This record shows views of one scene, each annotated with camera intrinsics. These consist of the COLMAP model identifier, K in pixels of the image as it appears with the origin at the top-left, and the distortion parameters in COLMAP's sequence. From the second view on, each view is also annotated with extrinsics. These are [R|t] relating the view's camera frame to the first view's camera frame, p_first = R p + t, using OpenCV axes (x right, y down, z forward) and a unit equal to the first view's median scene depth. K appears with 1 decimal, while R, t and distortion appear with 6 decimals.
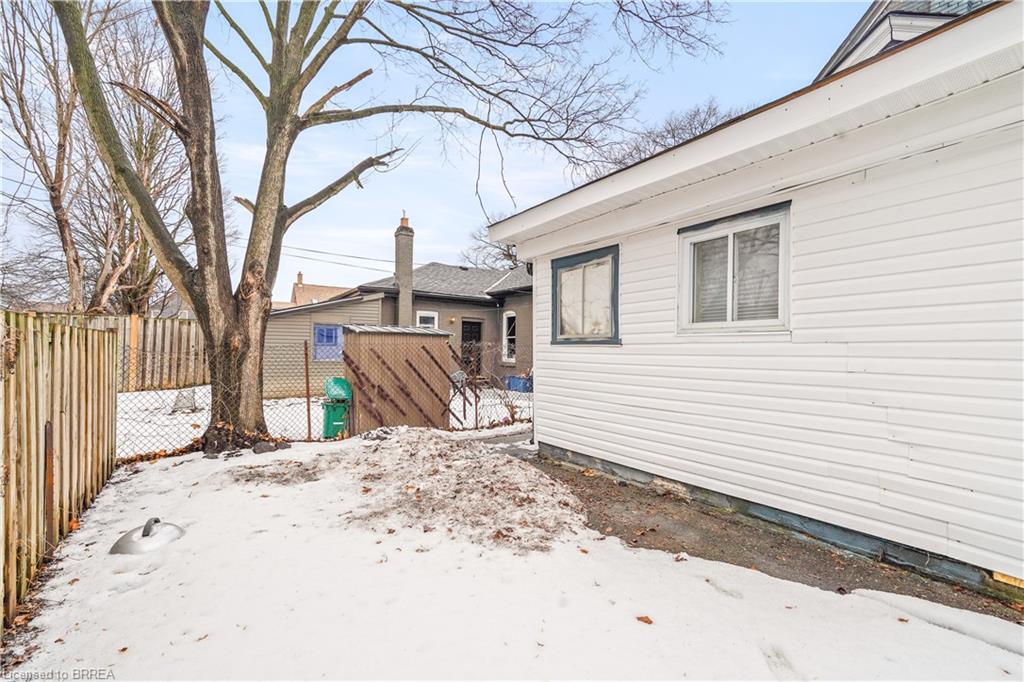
lens RADIAL K [[413.9, 0, 512.0], [0, 413.9, 341.0], [0, 0, 1]] dist [0.000212, 0.000038]
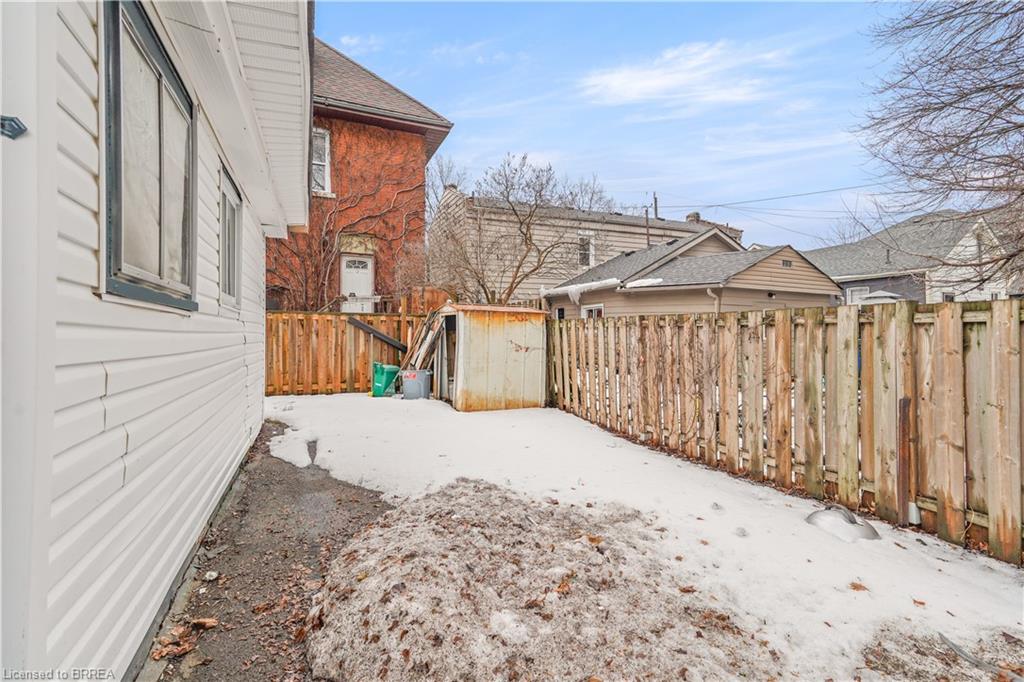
lens RADIAL K [[413.9, 0, 512.0], [0, 413.9, 341.0], [0, 0, 1]] dist [0.000212, 0.000038]
pose [[-0.979134, -0.008126, 0.203054, -0.297003], [-0.010443, 0.999892, -0.010344, 0.063312], [-0.202949, -0.012248, -0.979113, 1.970633]]
